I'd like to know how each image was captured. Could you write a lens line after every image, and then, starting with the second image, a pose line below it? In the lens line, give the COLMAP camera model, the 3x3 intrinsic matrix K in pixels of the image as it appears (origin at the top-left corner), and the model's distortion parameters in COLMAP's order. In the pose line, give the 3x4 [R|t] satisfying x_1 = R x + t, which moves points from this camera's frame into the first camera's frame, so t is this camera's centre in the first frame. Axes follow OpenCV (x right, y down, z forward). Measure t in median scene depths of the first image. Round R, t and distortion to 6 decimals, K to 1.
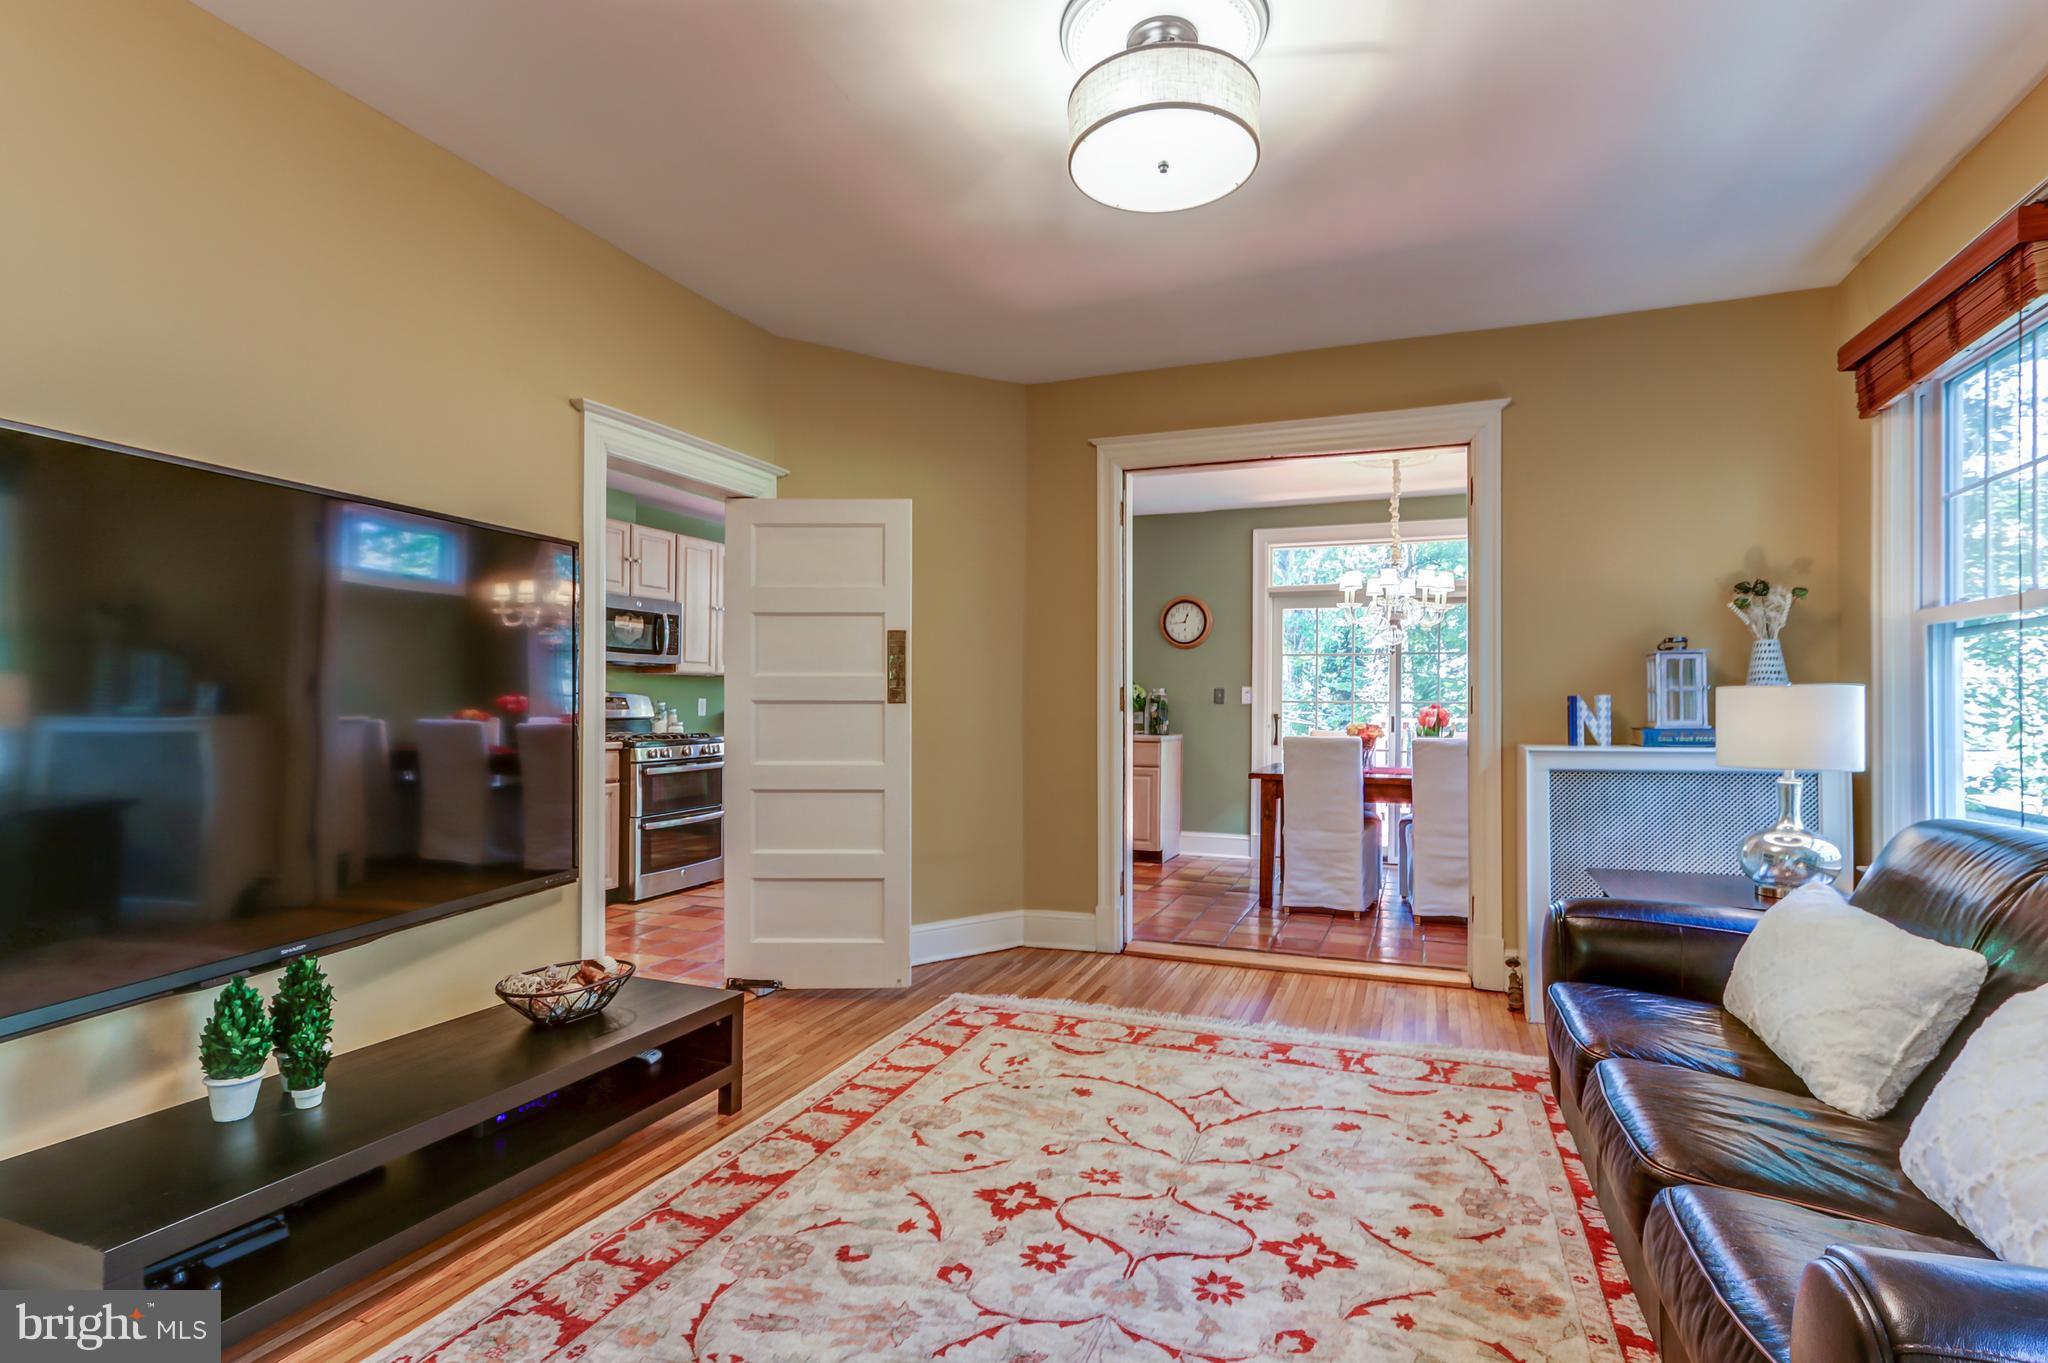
lens RADIAL K [[957.2, 0, 1009.5], [0, 957.2, 691.6], [0, 0, 1]] dist [-0.001408, 0.000013]
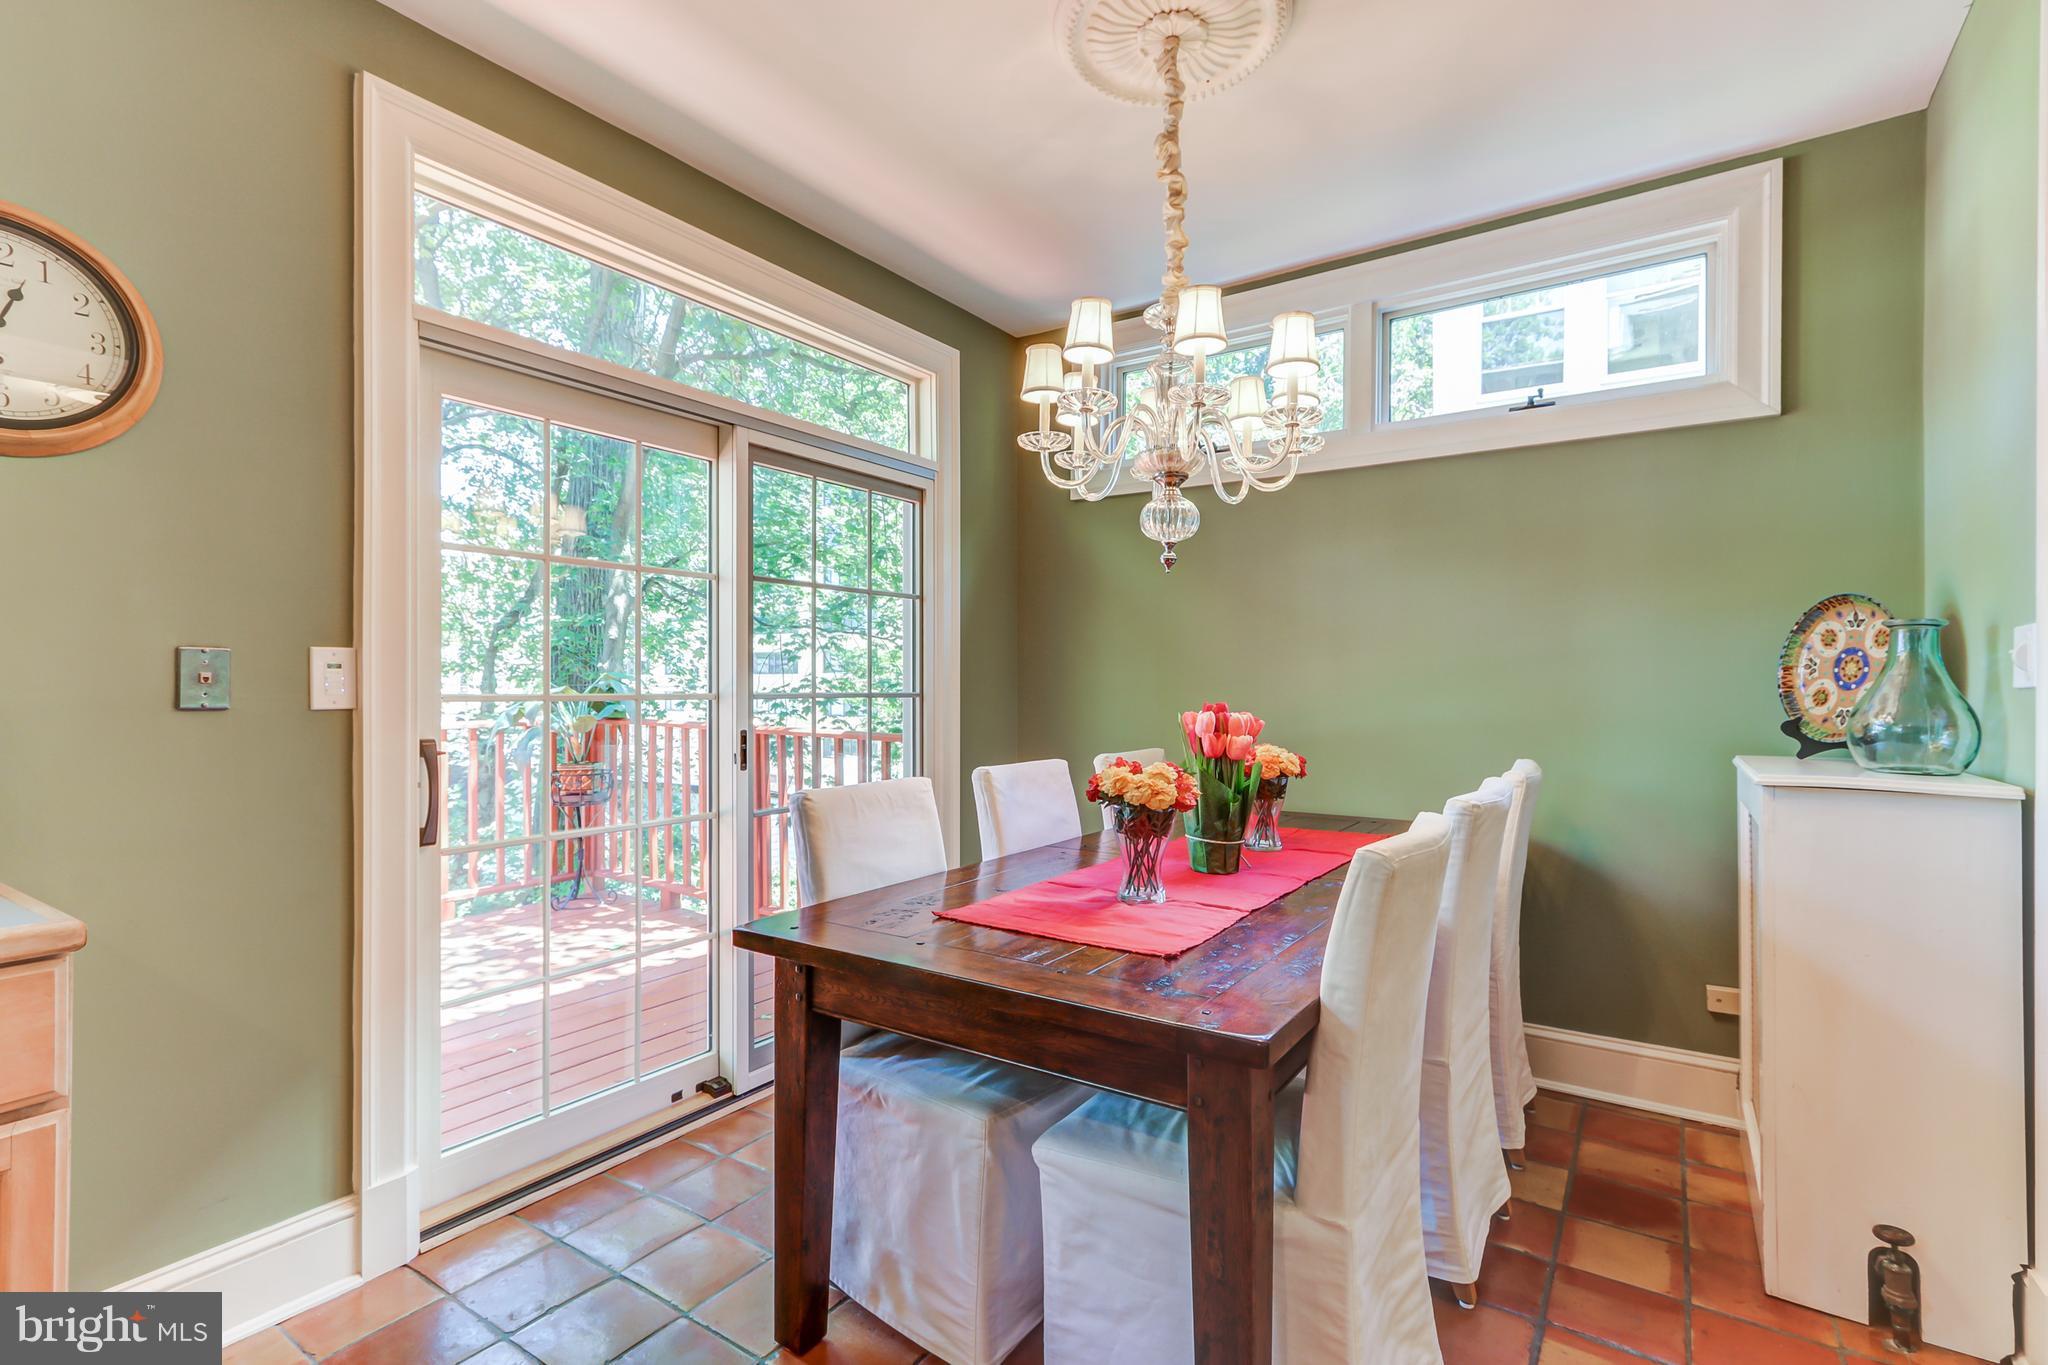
lens RADIAL K [[957.2, 0, 1009.5], [0, 957.2, 692.6], [0, 0, 1]] dist [-0.001408, 0.000013]
pose [[0.190538, -0.009764, 0.981631, 0.021524], [-0.014612, 0.999812, 0.012781, 0.001756], [-0.981571, -0.016779, 0.190359, 0.766577]]
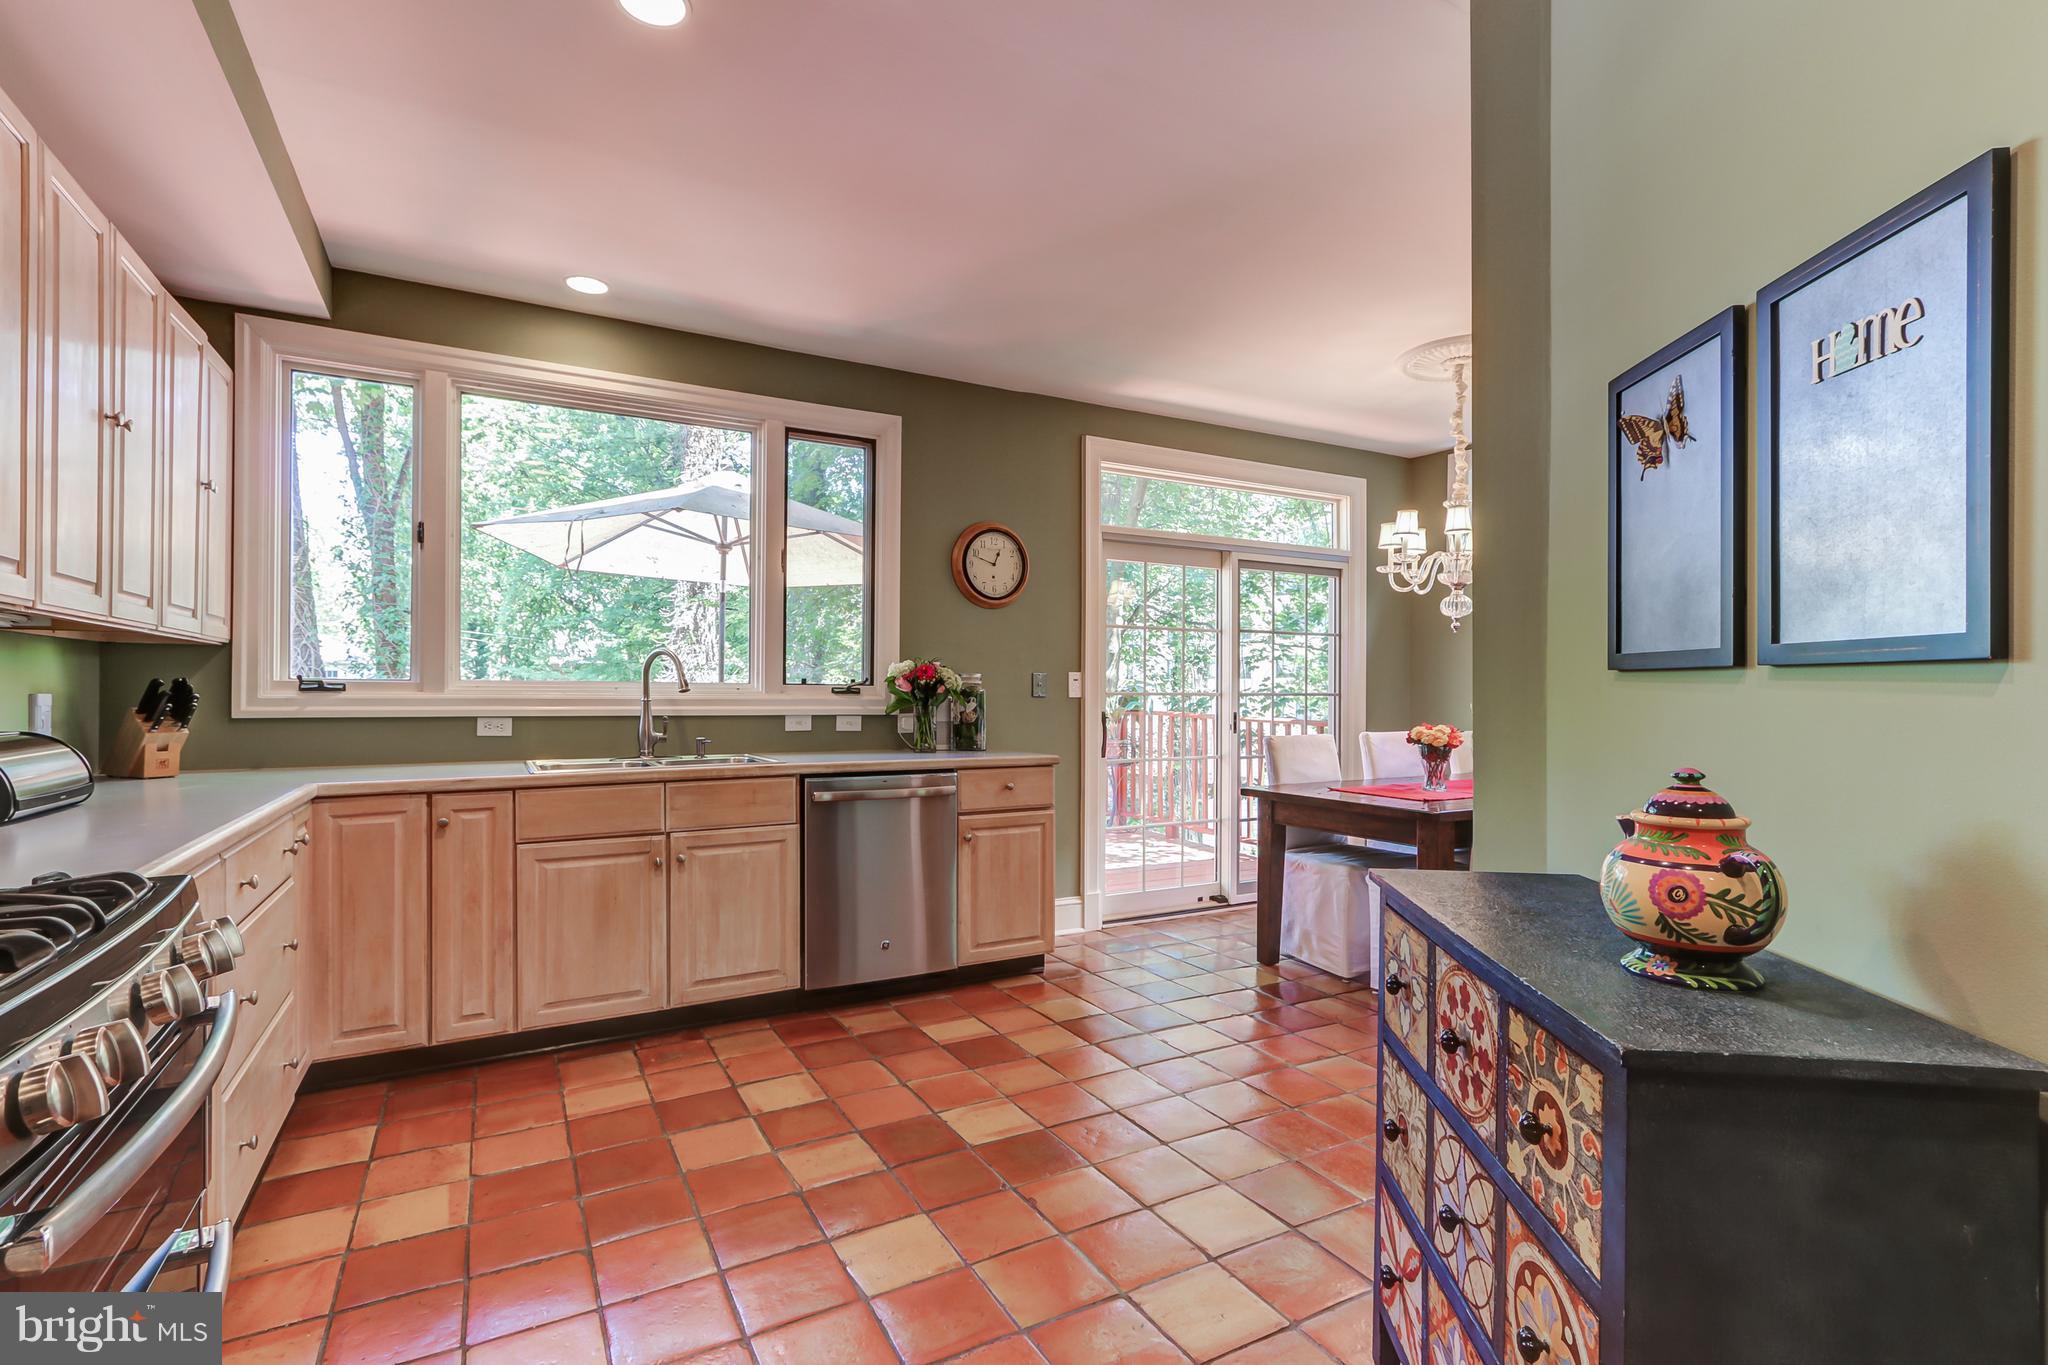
lens RADIAL K [[942.5, 0, 999.6], [0, 942.5, 691.2], [0, 0, 1]] dist [0.000583, -0.000005]
pose [[0.619574, -0.002767, 0.784934, -0.296003], [-0.013529, 0.999808, 0.014203, -0.000298], [-0.784822, -0.019419, 0.619417, 0.640820]]
